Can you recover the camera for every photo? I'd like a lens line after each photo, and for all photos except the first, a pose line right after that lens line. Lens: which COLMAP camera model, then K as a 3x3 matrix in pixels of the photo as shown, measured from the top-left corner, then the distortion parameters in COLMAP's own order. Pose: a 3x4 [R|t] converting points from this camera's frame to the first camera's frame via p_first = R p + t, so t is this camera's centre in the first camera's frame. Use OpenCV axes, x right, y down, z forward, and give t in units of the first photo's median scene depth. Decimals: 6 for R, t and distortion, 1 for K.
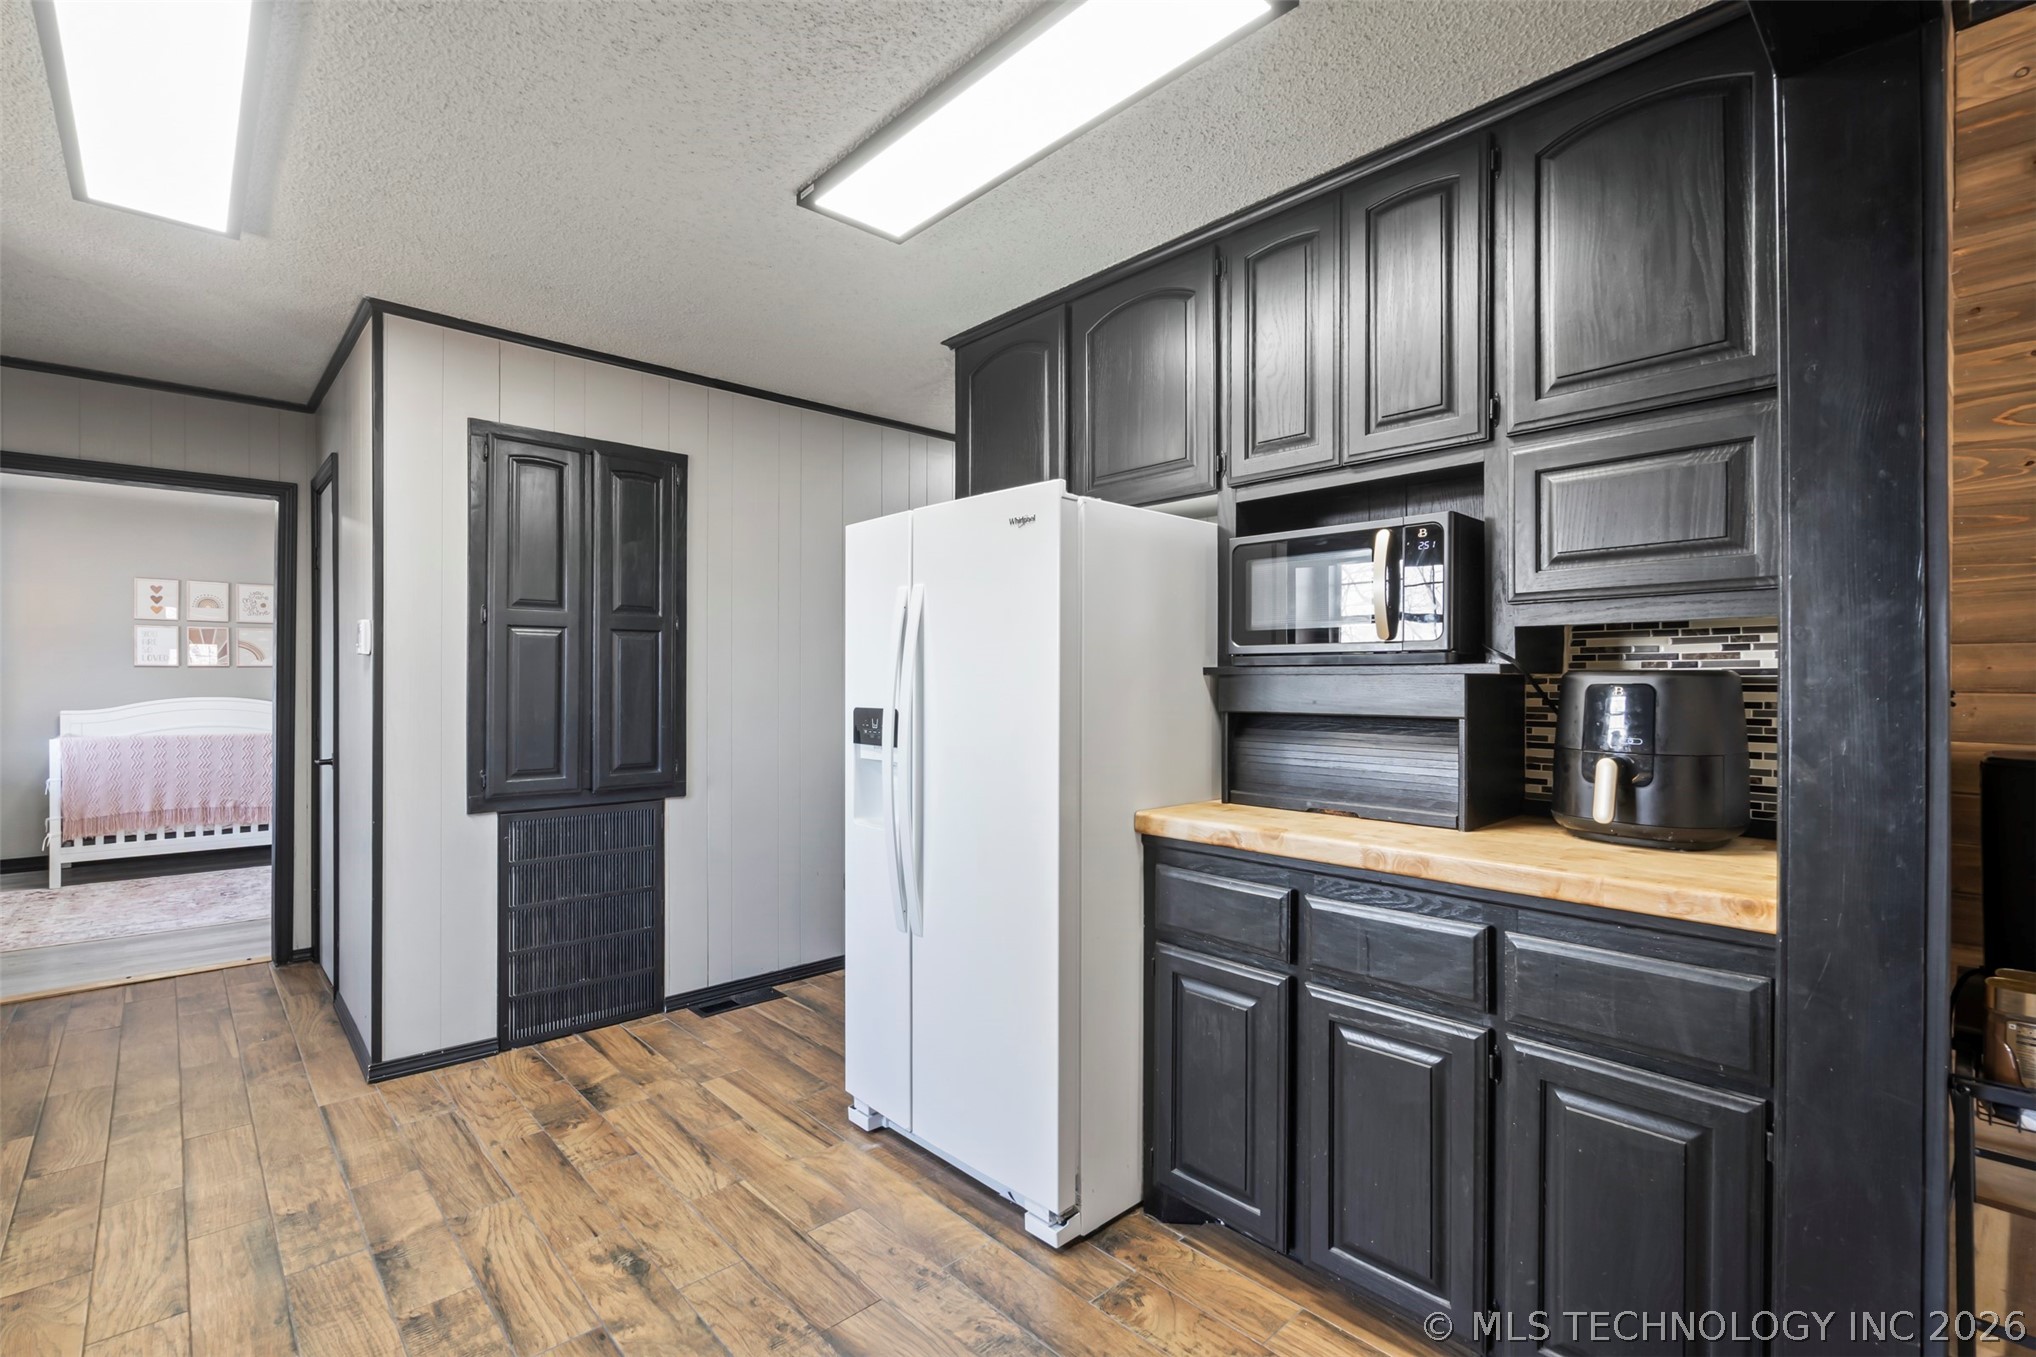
lens RADIAL K [[924.6, 0, 1015.2], [0, 924.6, 681.9], [0, 0, 1]] dist [-0.002751, 0.001019]
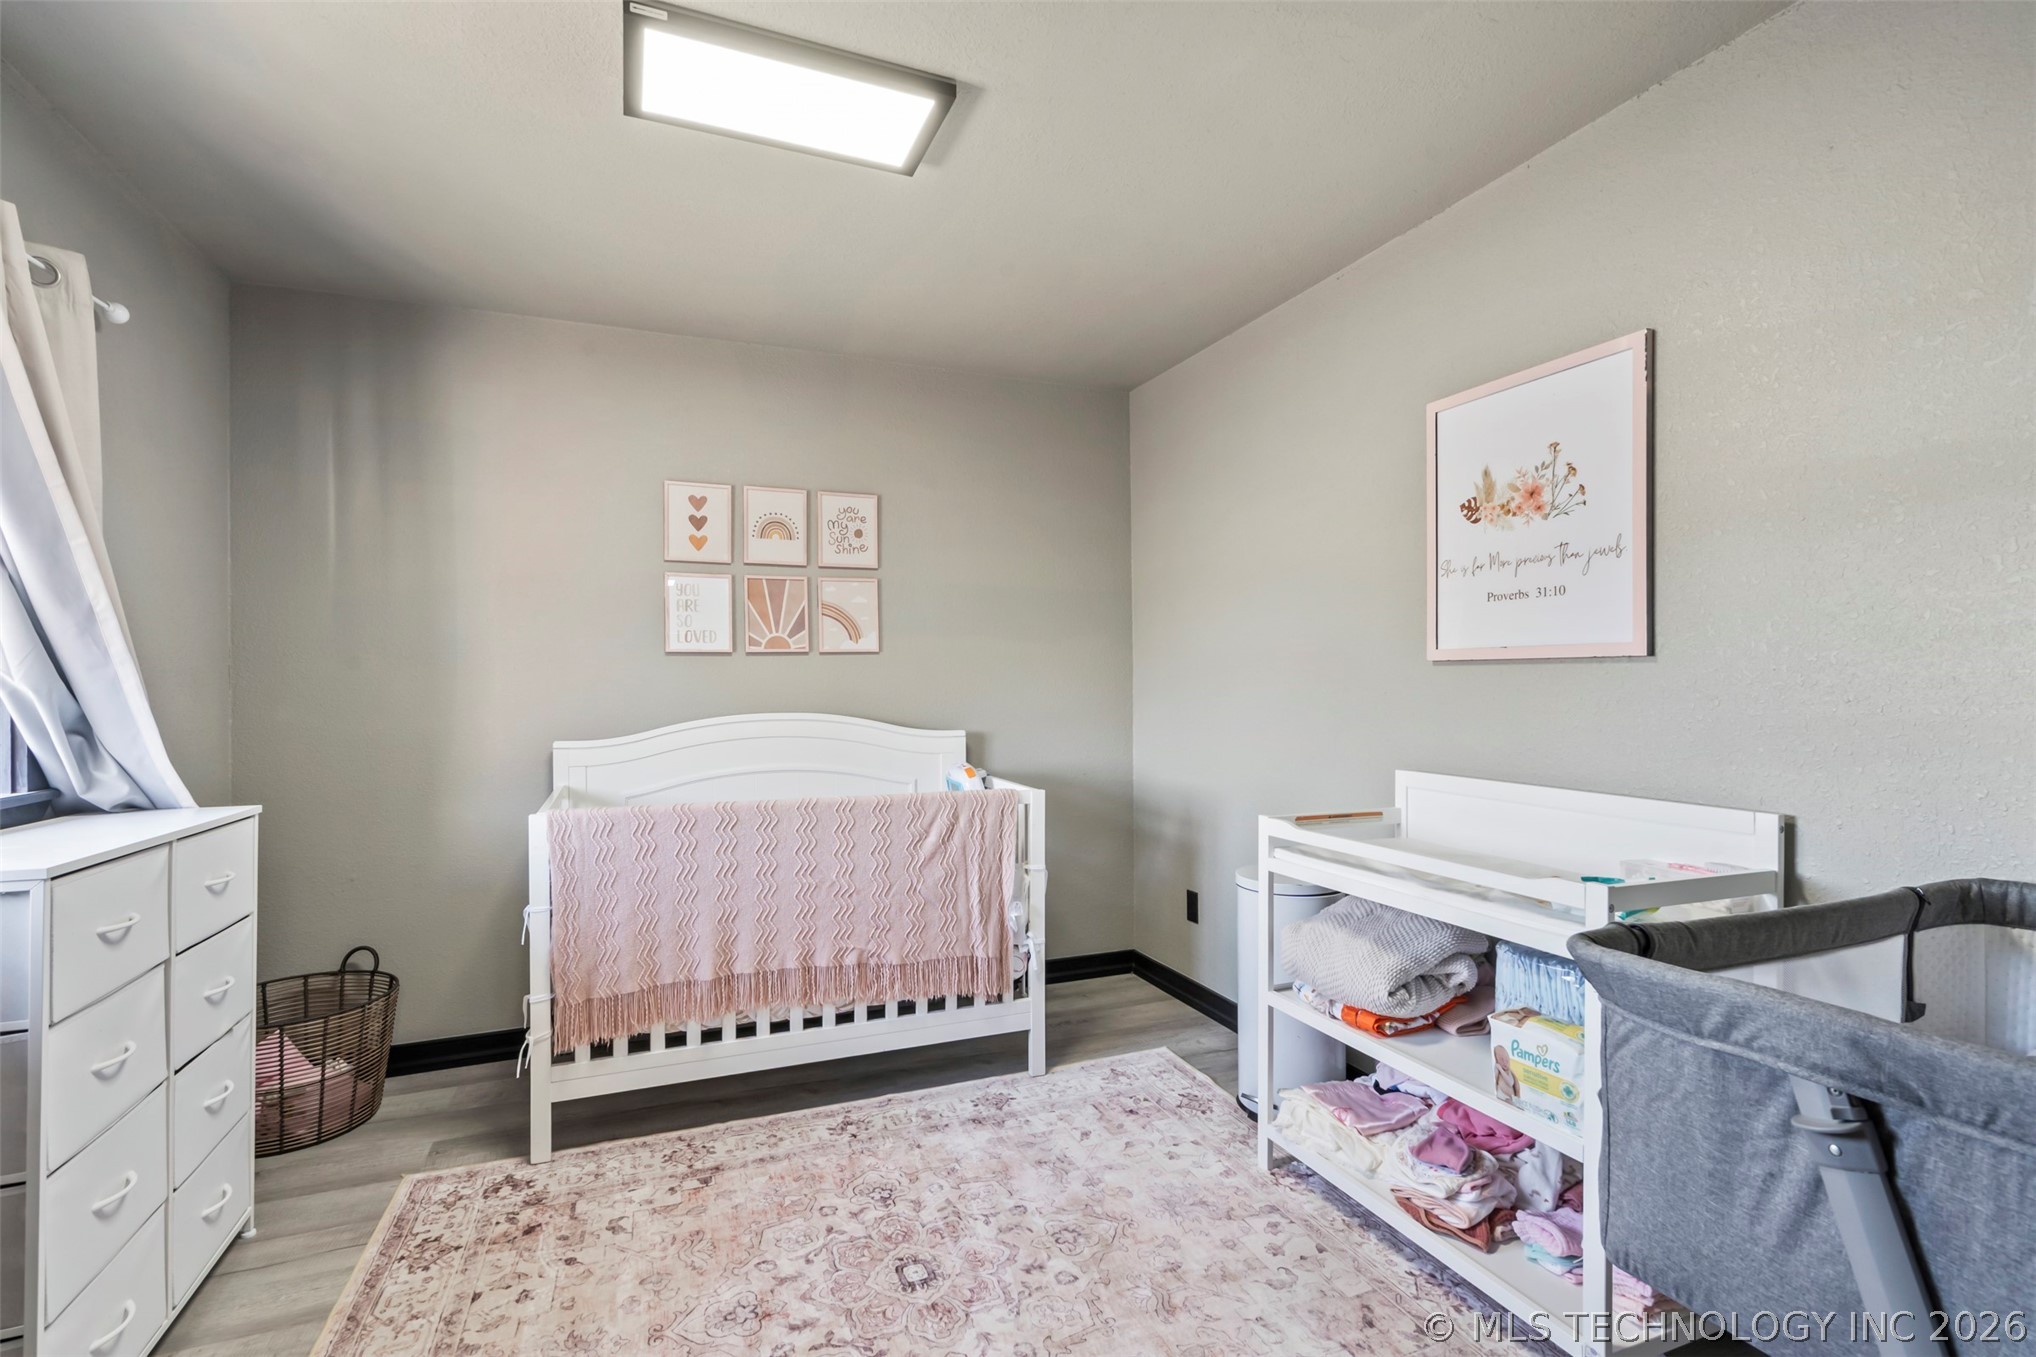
lens RADIAL K [[924.6, 0, 1012.3], [0, 924.6, 691.6], [0, 0, 1]] dist [-0.002751, 0.001019]
pose [[0.935499, -0.007640, -0.353247, -1.309625], [0.007774, 0.999969, -0.001038, 0.015230], [0.353245, -0.001775, 0.935529, 1.297779]]
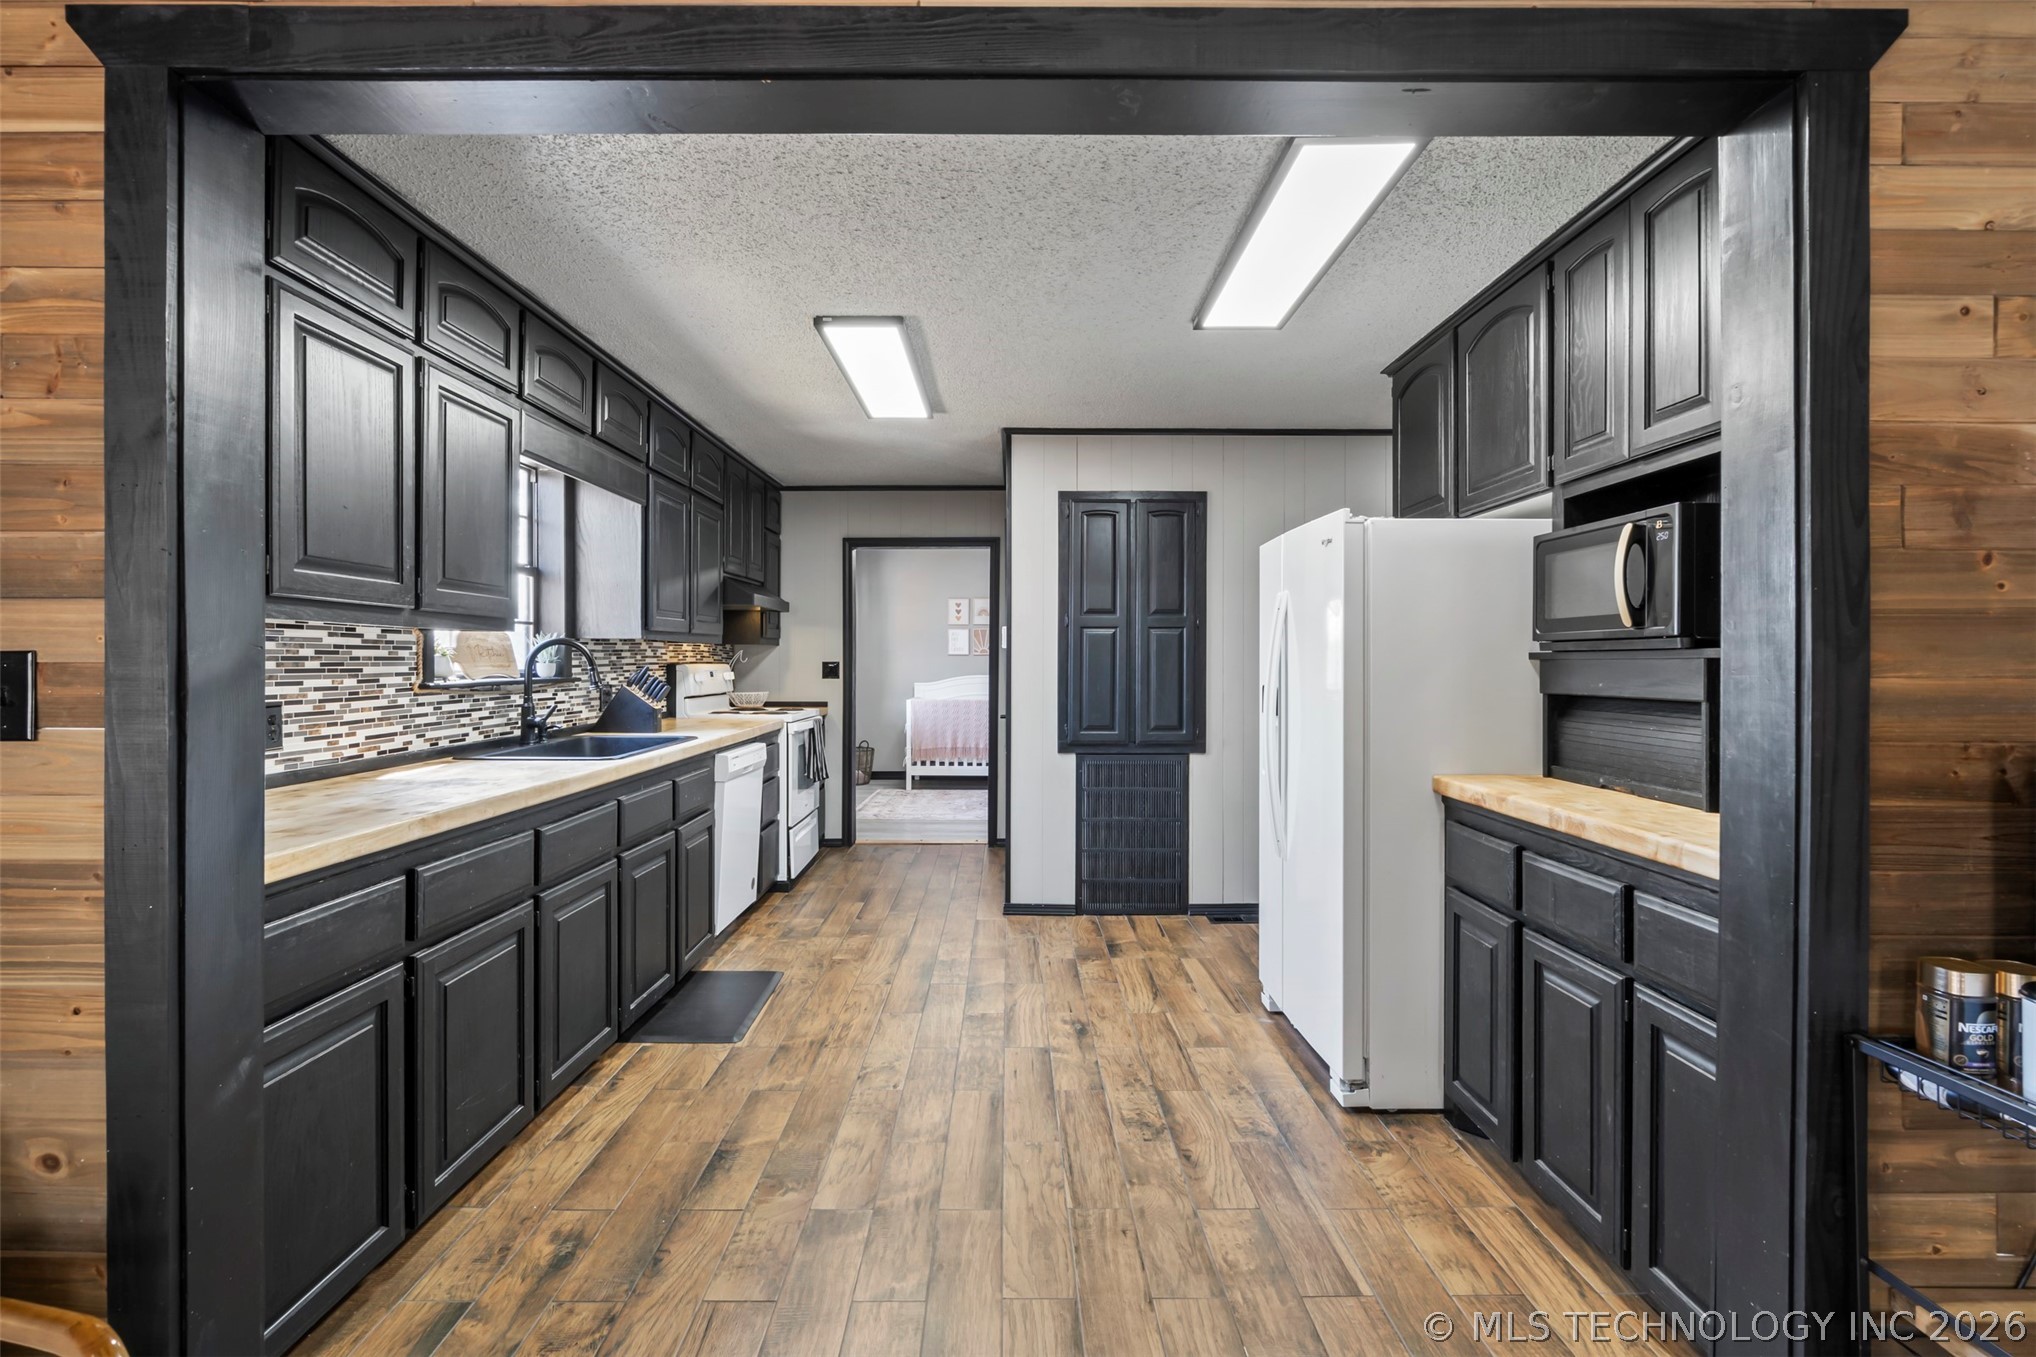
lens RADIAL K [[924.6, 0, 1008.6], [0, 924.6, 666.6], [0, 0, 1]] dist [-0.002751, 0.001019]
pose [[0.735612, 0.001855, -0.677401, 0.403062], [-0.001085, 0.999998, 0.001560, -0.000207], [0.677403, -0.000412, 0.735612, -0.182854]]
